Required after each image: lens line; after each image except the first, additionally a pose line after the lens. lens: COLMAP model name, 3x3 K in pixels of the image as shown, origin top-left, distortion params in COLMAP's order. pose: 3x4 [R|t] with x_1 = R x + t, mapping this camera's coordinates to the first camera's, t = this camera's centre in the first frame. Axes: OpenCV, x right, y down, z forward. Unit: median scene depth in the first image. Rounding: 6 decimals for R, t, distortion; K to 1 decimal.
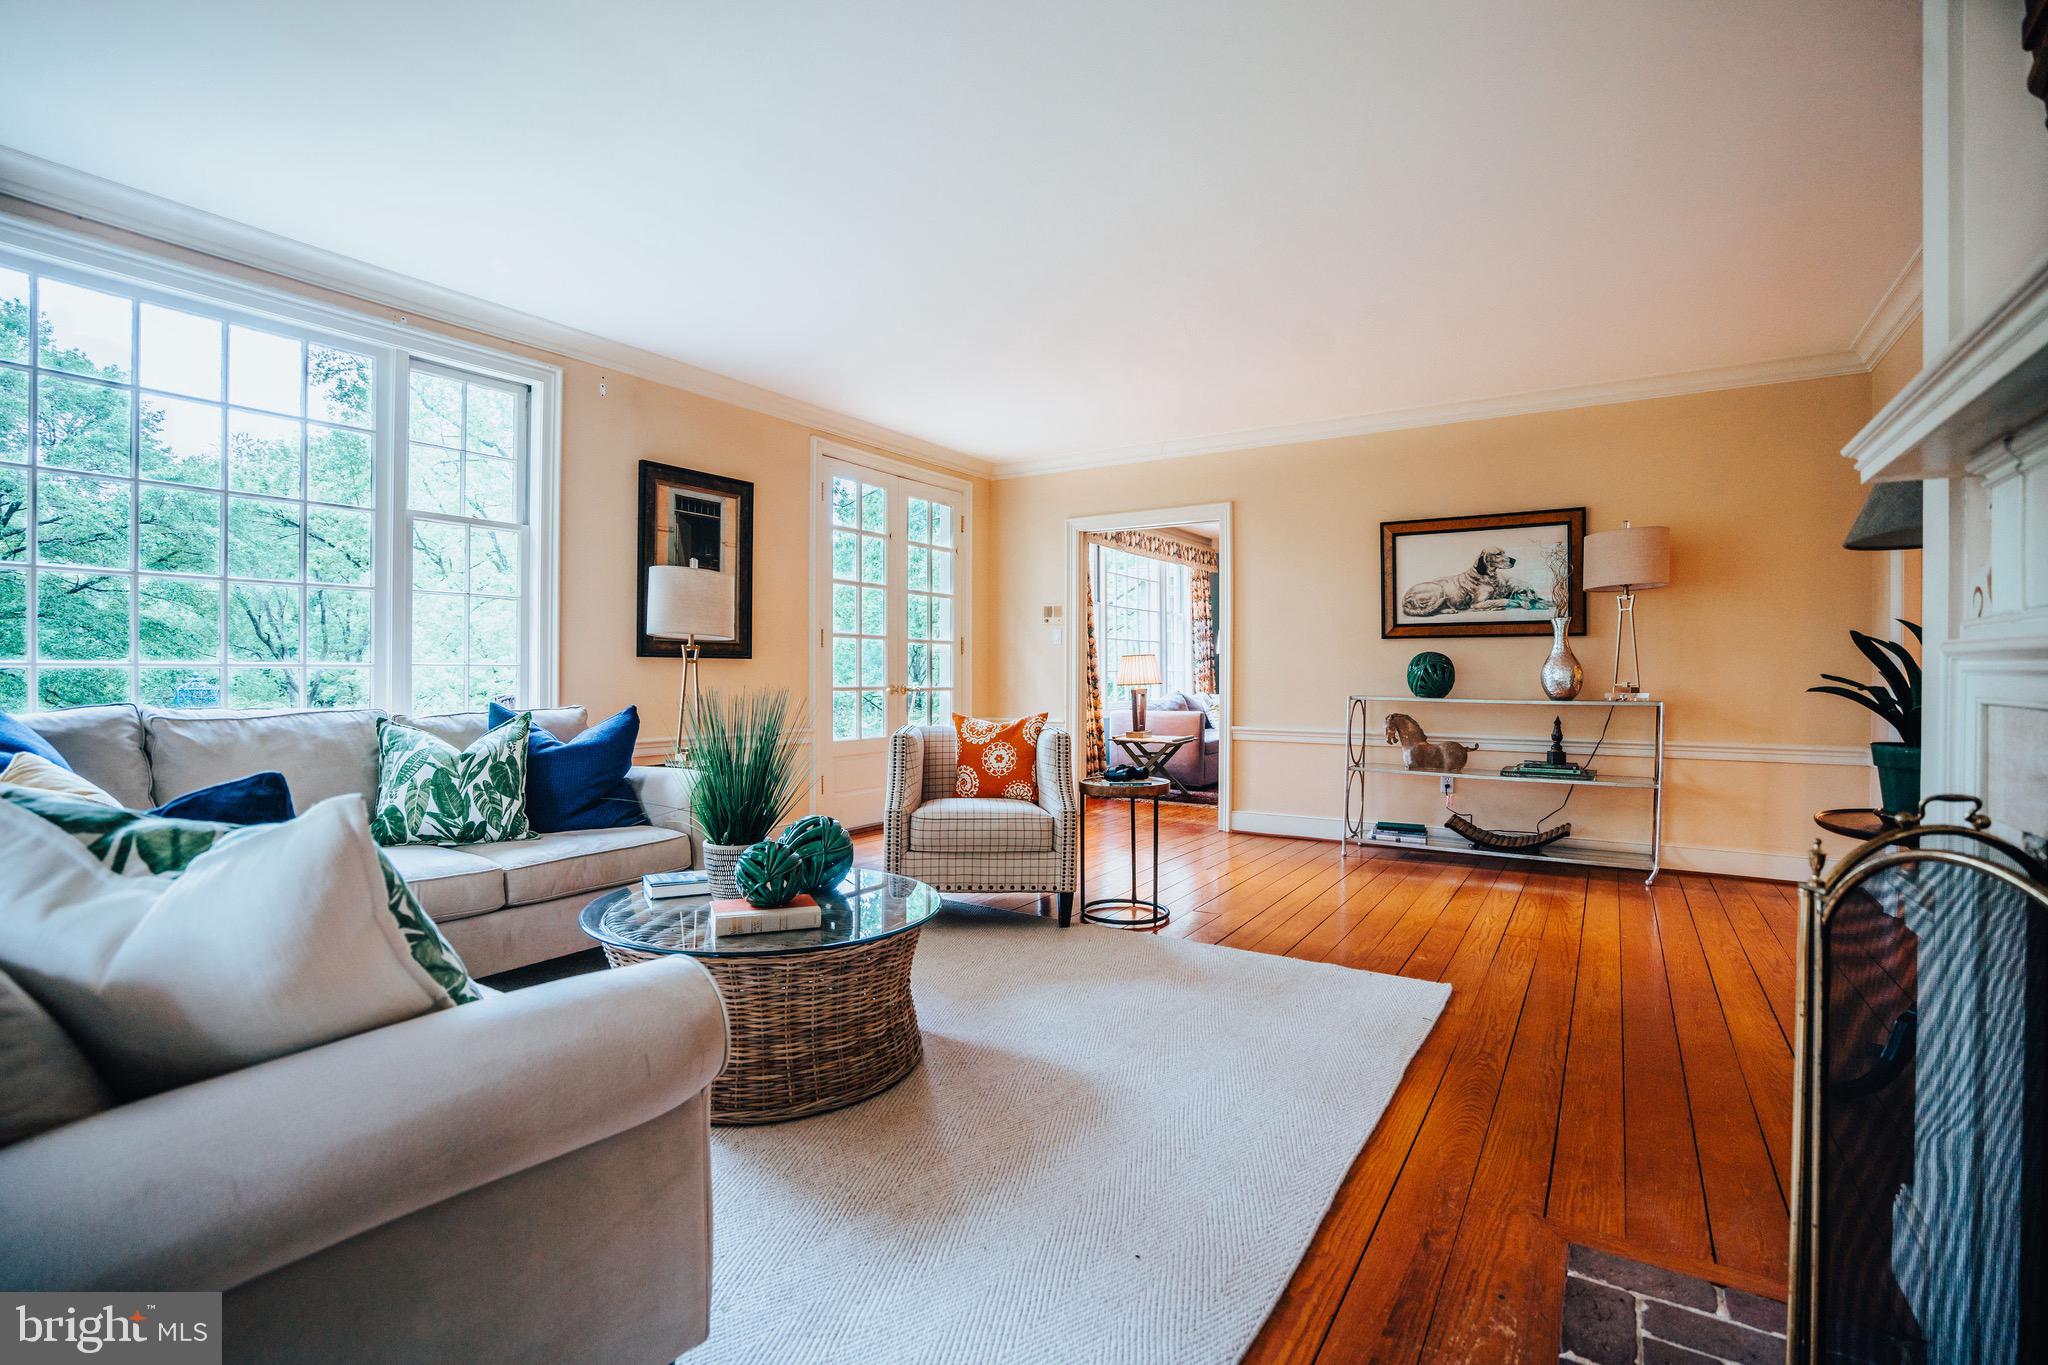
lens RADIAL K [[927.1, 0, 1014.6], [0, 927.1, 678.7], [0, 0, 1]] dist [-0.043875, 0.017319]
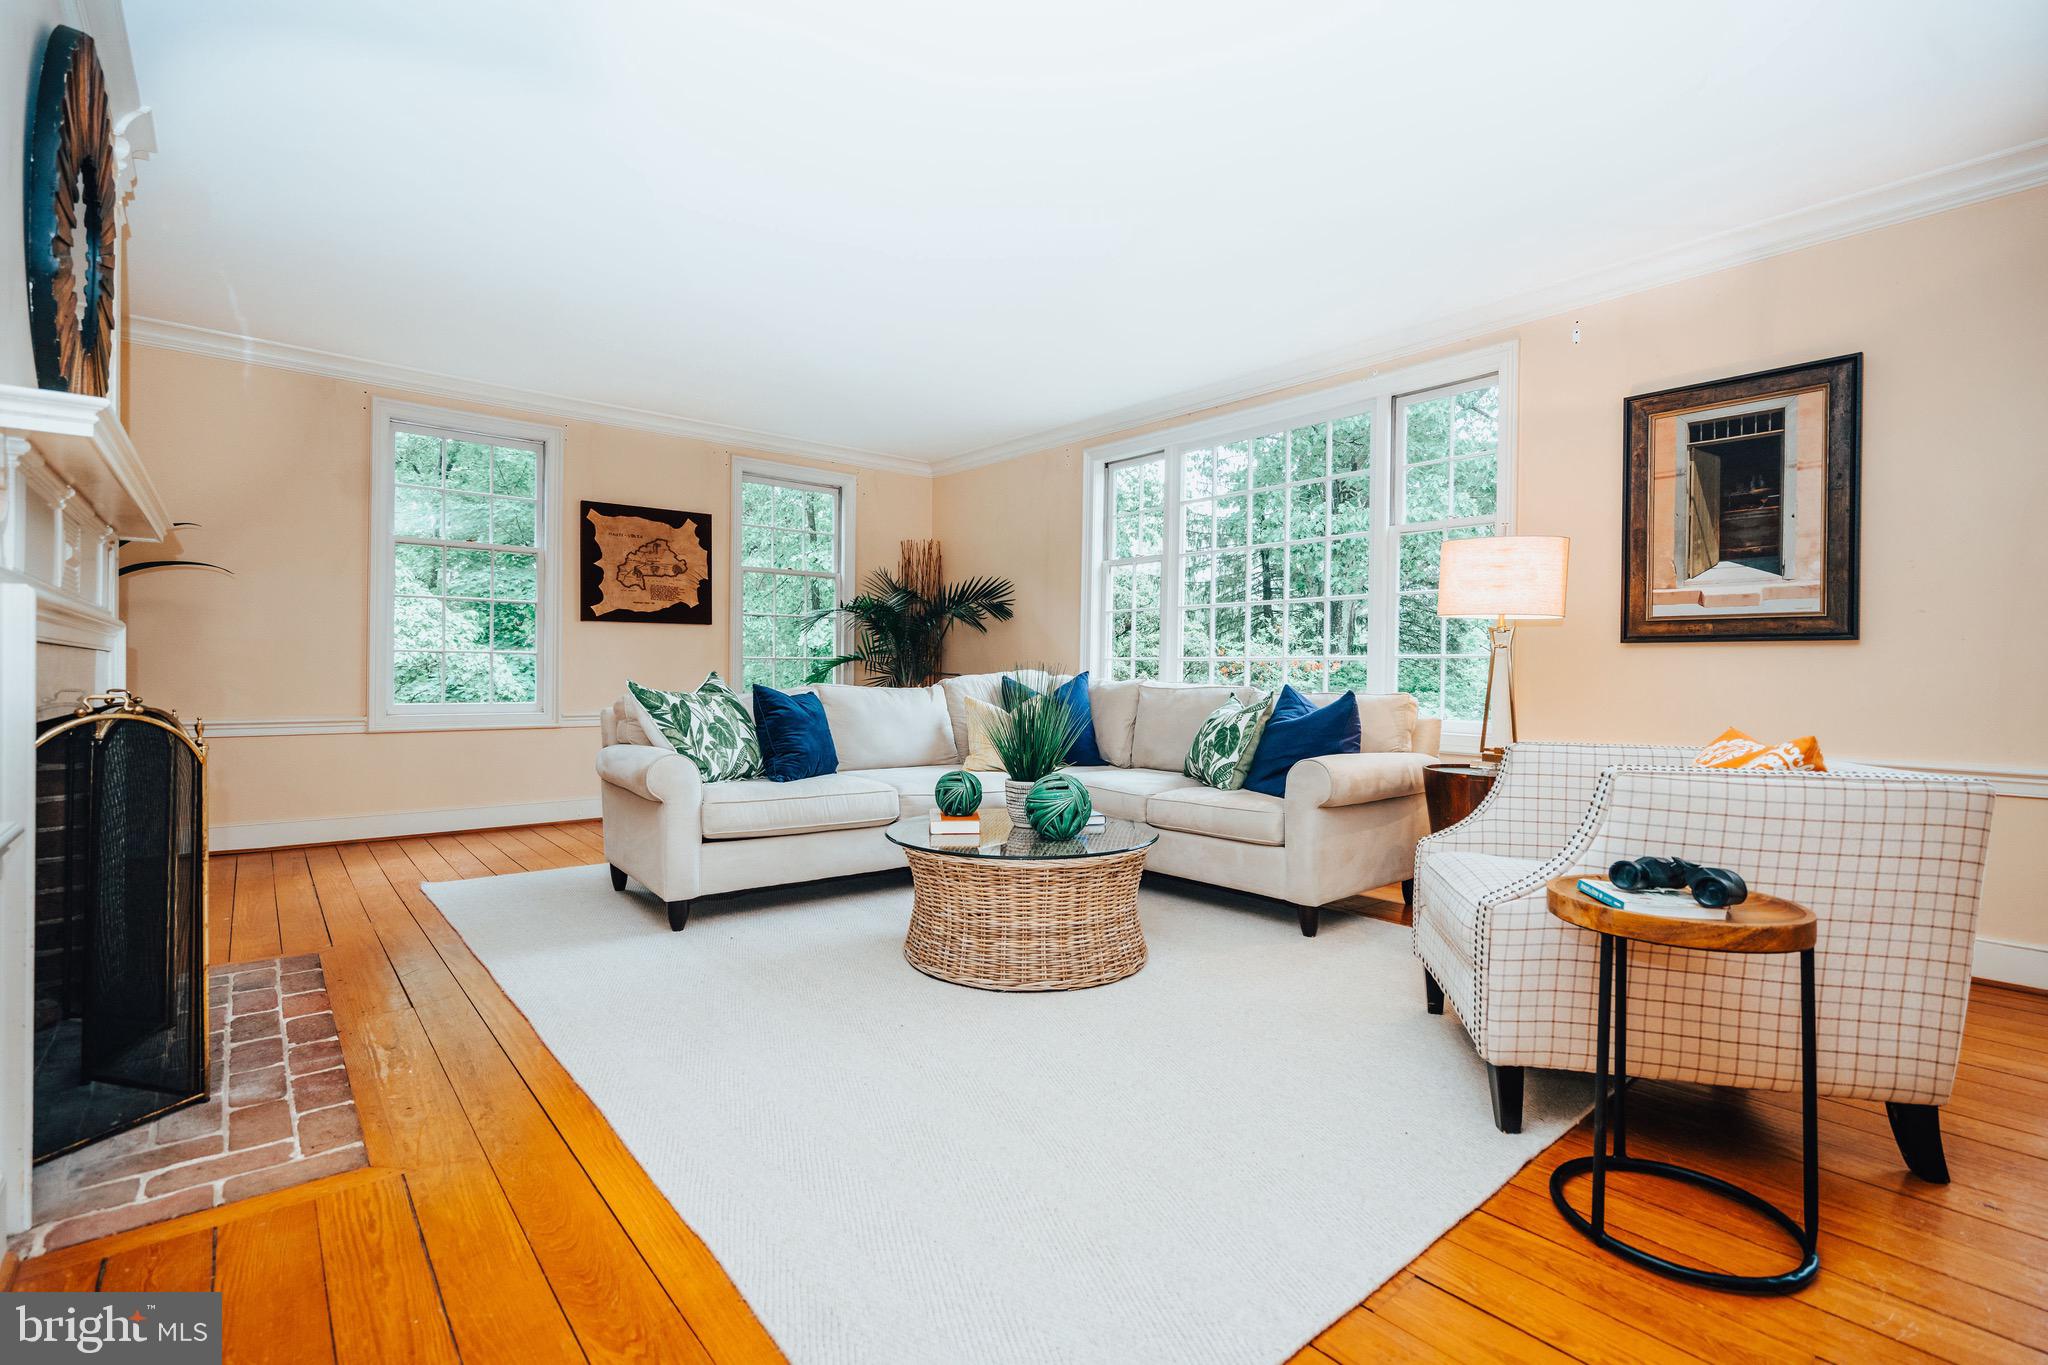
lens RADIAL K [[910.0, 0, 1024.0], [0, 910.0, 682.5], [0, 0, 1]] dist [-0.000921, -0.000221]
pose [[-0.278030, 0.004176, -0.960563, 0.486053], [-0.022549, 0.999687, 0.010873, 0.013124], [0.960308, 0.024683, -0.277848, 0.691517]]
